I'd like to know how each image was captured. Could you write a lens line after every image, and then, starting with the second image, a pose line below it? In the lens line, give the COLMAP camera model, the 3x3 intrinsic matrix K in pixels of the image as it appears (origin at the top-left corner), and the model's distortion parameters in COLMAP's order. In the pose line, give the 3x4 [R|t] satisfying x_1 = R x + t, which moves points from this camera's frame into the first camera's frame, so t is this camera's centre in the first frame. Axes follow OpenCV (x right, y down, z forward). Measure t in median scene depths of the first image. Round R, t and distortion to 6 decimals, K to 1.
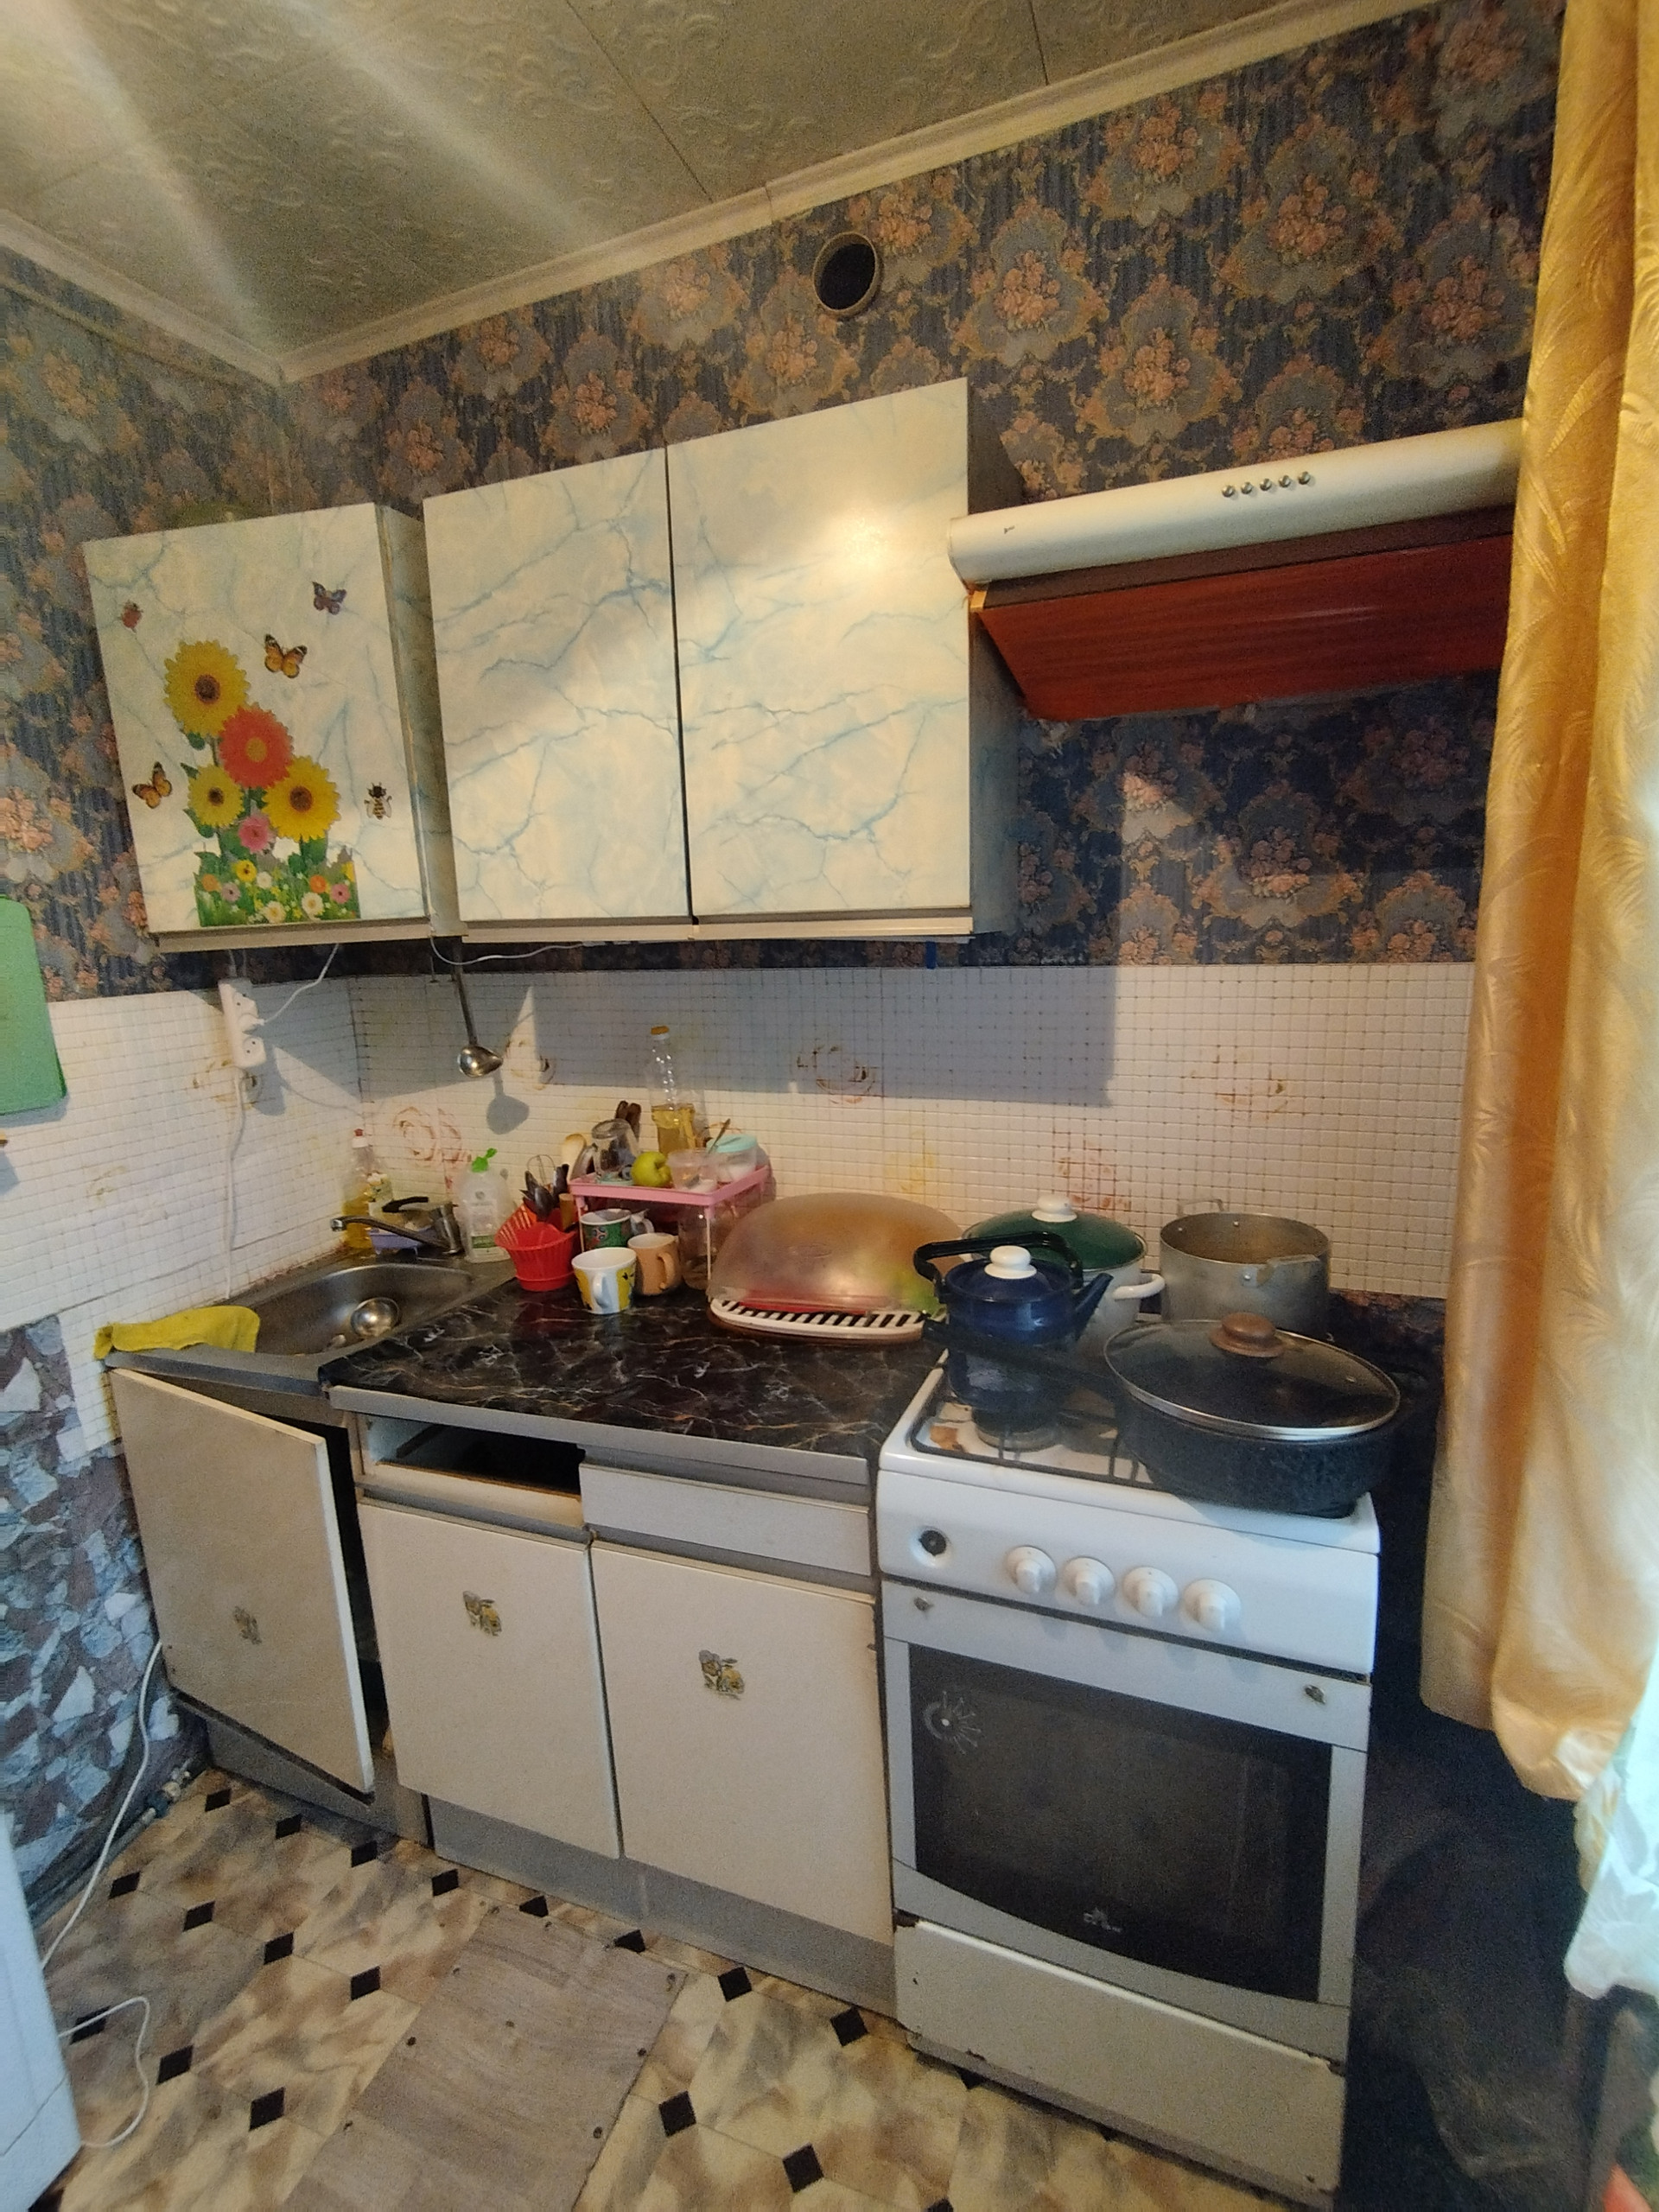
lens RADIAL K [[1019.5, 0, 830.5], [0, 1019.5, 1098.4], [0, 0, 1]] dist [-0.000342, 0.000677]
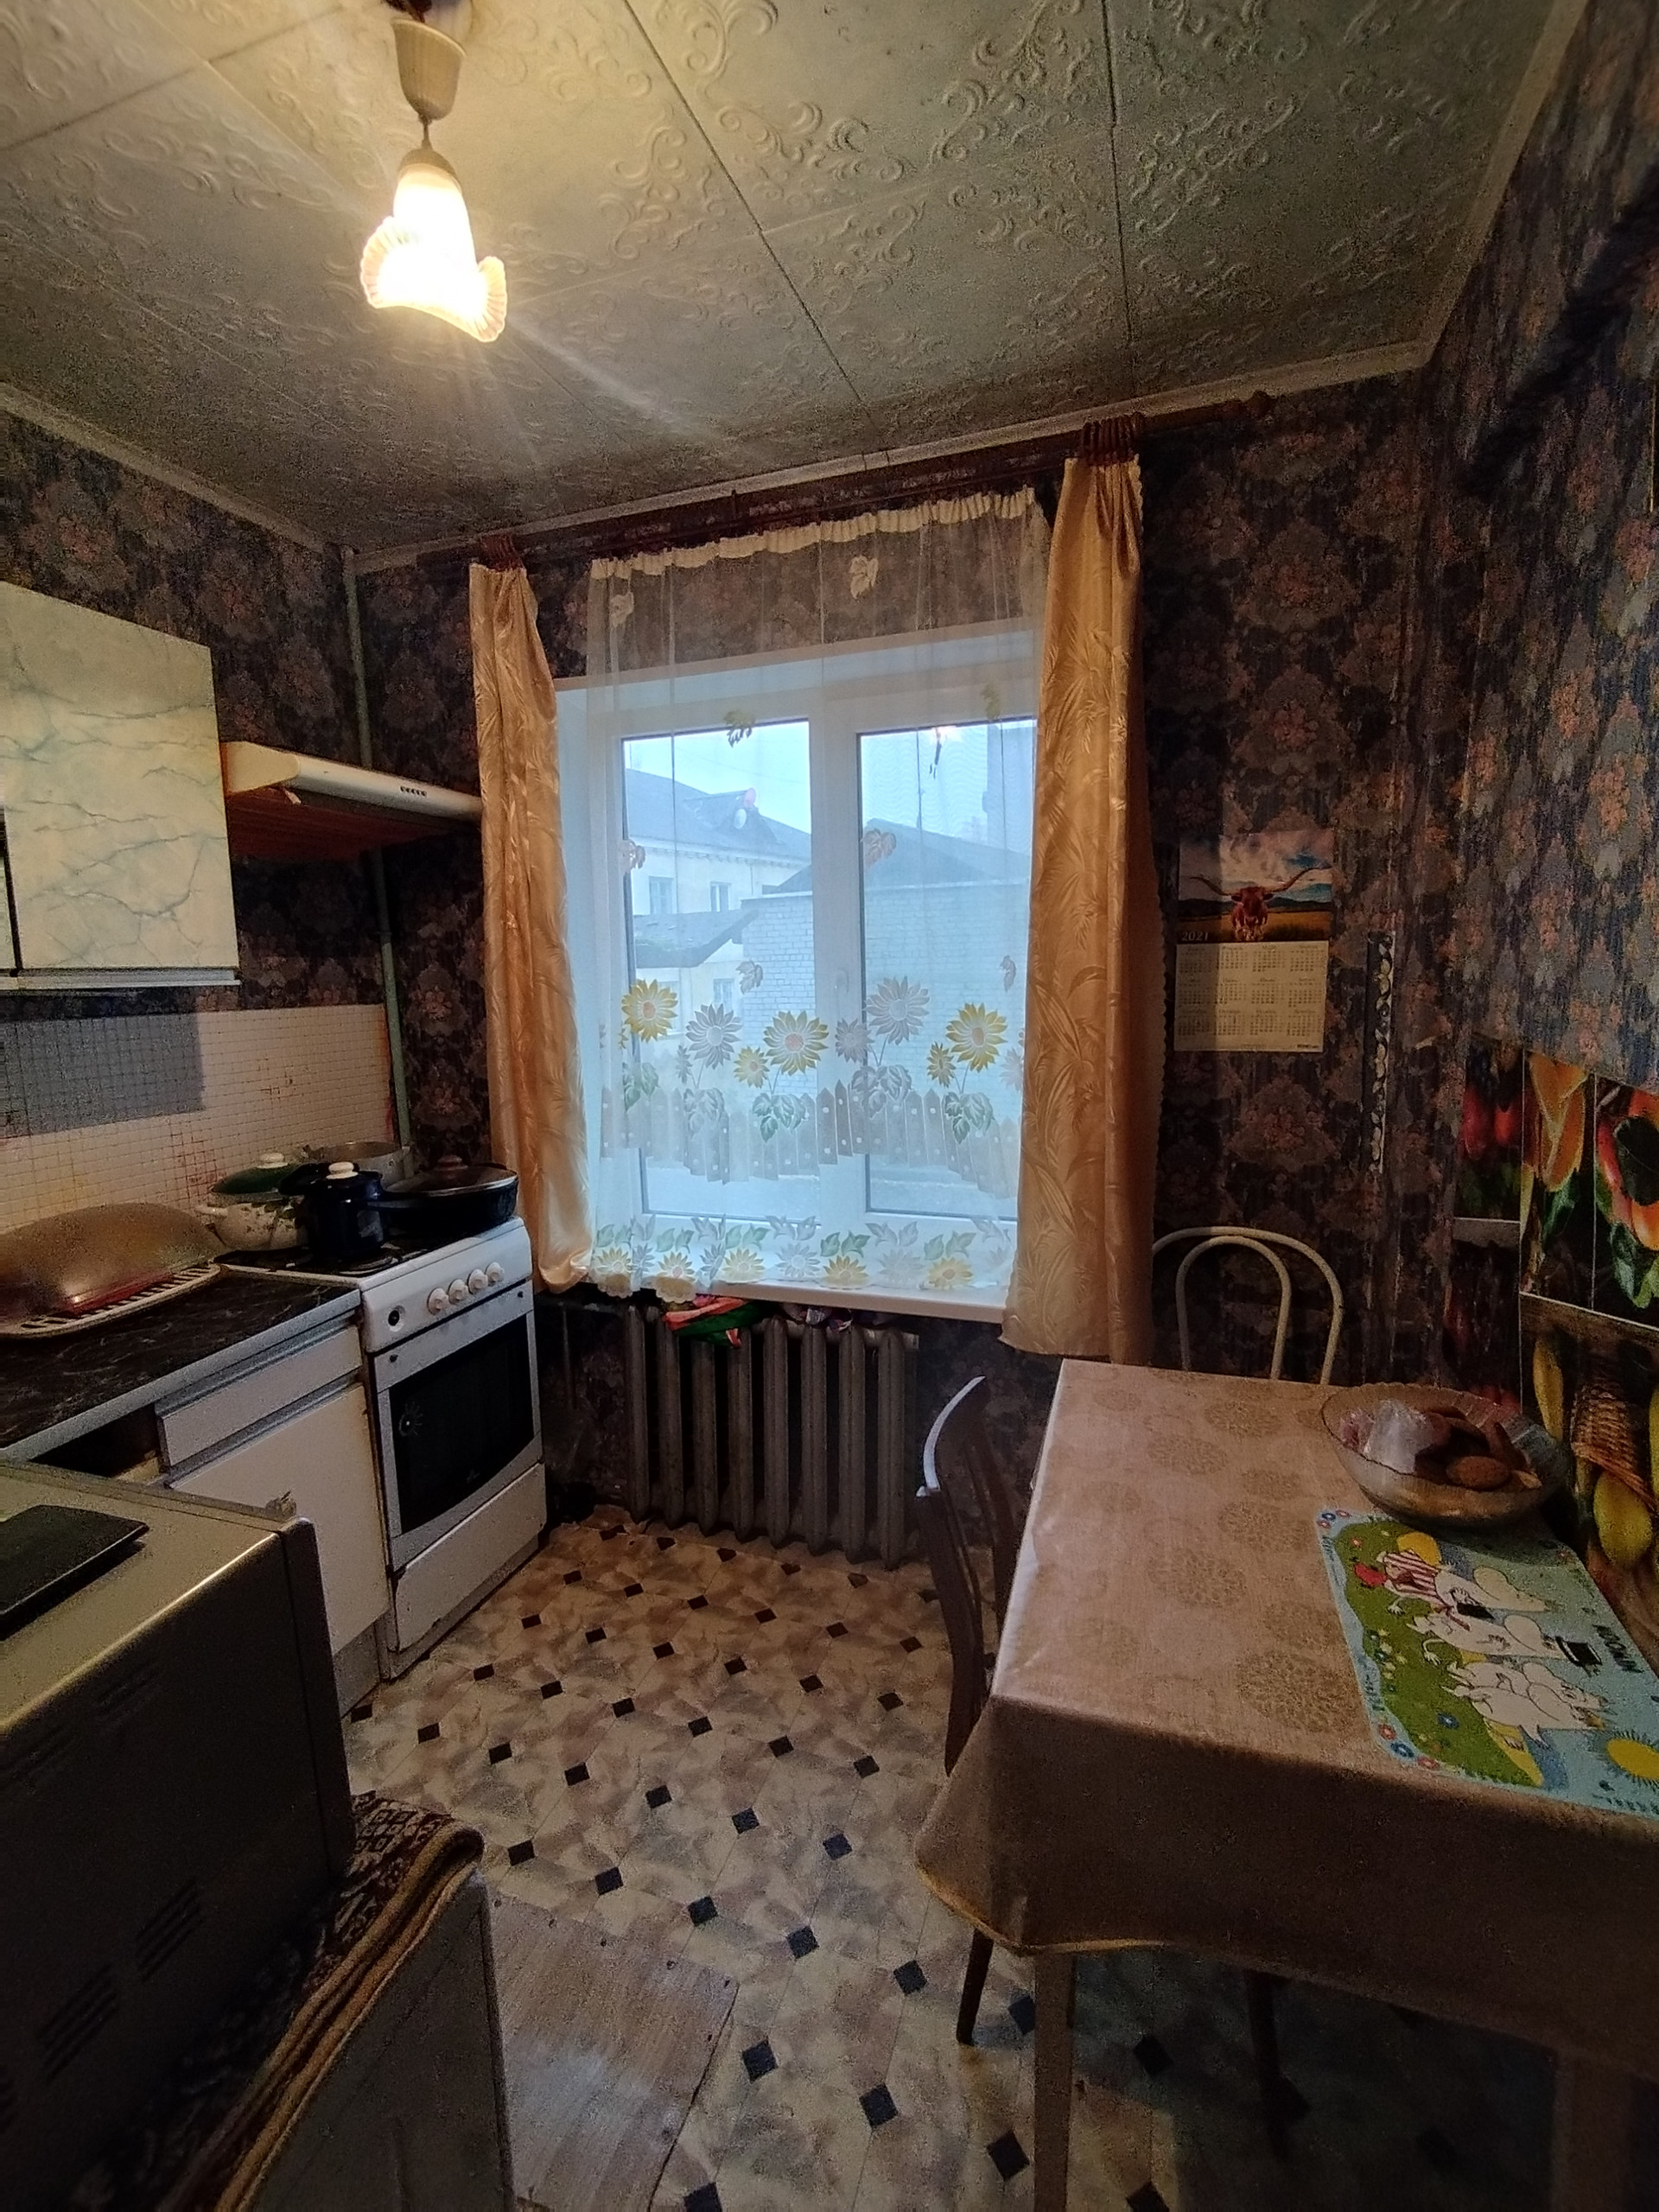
lens RADIAL K [[1019.5, 0, 825.0], [0, 1019.5, 1110.3], [0, 0, 1]] dist [-0.000342, 0.000677]
pose [[-0.029392, -0.105171, 0.994020, -1.410248], [0.207405, 0.972165, 0.108992, 0.039720], [-0.977814, 0.209368, -0.006761, 0.172584]]
